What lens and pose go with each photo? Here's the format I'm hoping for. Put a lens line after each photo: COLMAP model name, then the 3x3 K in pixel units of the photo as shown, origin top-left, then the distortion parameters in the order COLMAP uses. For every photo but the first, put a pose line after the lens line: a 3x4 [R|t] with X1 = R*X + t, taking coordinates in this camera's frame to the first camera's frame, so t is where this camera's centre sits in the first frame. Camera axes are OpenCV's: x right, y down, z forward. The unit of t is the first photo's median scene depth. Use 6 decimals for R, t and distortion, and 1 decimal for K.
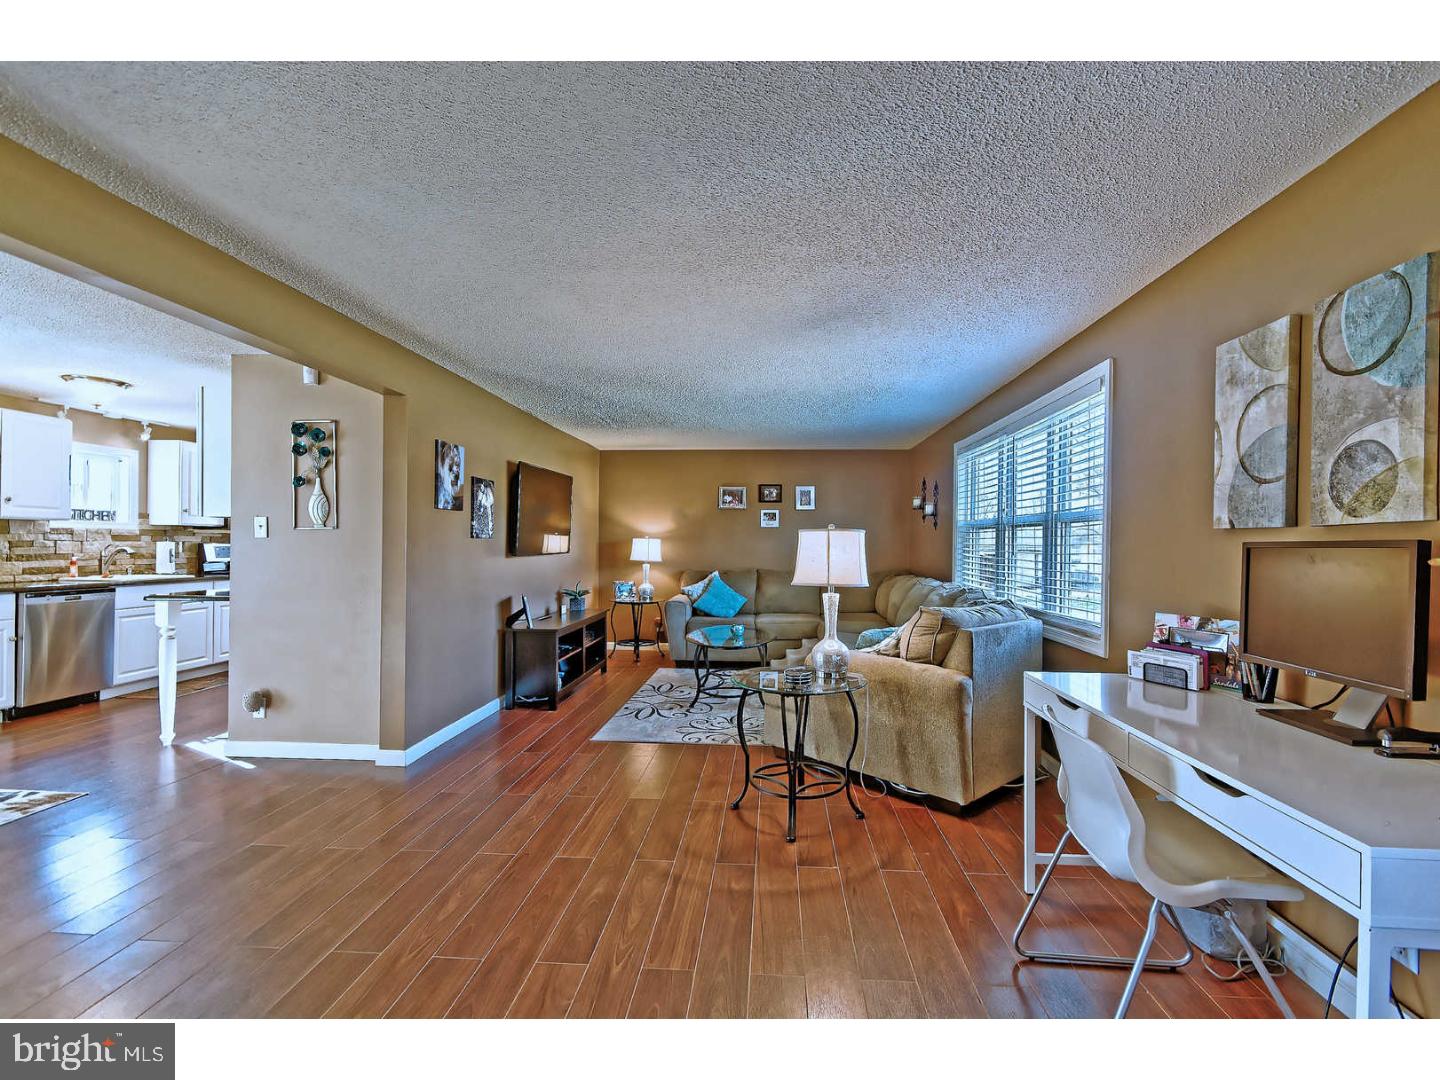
lens RADIAL K [[648.9, 0, 732.5], [0, 648.9, 545.8], [0, 0, 1]] dist [0.001332, 0.000115]
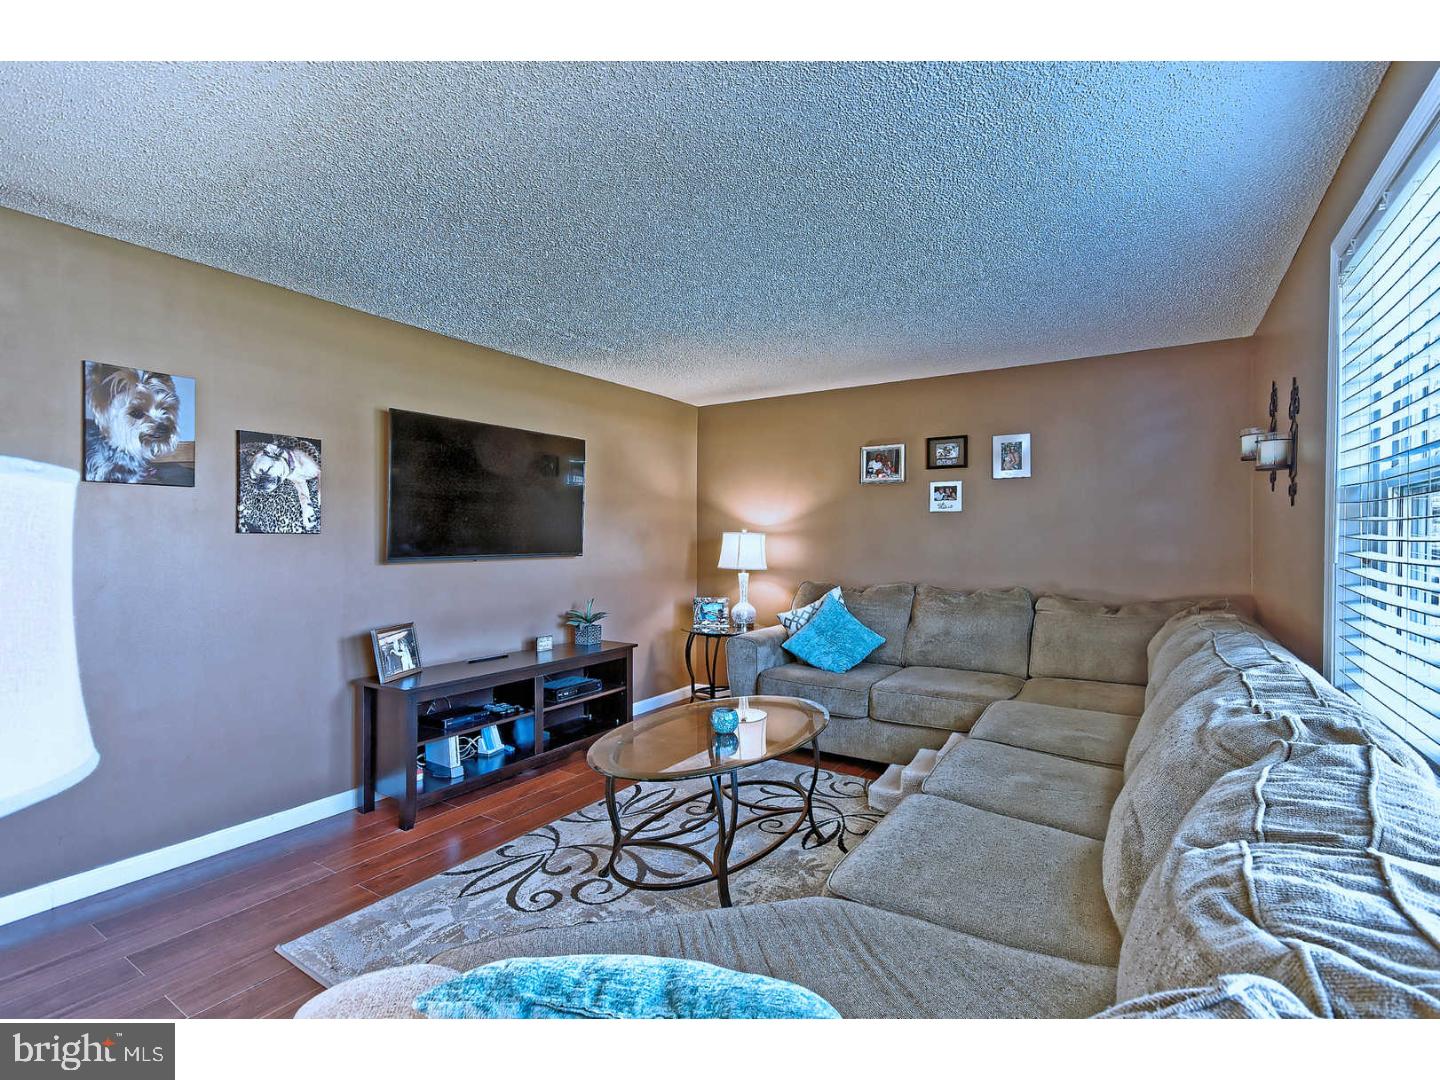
lens RADIAL K [[685.8, 0, 722.0], [0, 685.8, 547.9], [0, 0, 1]] dist [-0.004903, -0.000417]
pose [[0.881970, -0.000085, -0.471306, 0.188390], [0.002069, 0.999991, 0.003690, 0.000055], [0.471301, -0.004229, 0.881962, 0.428262]]
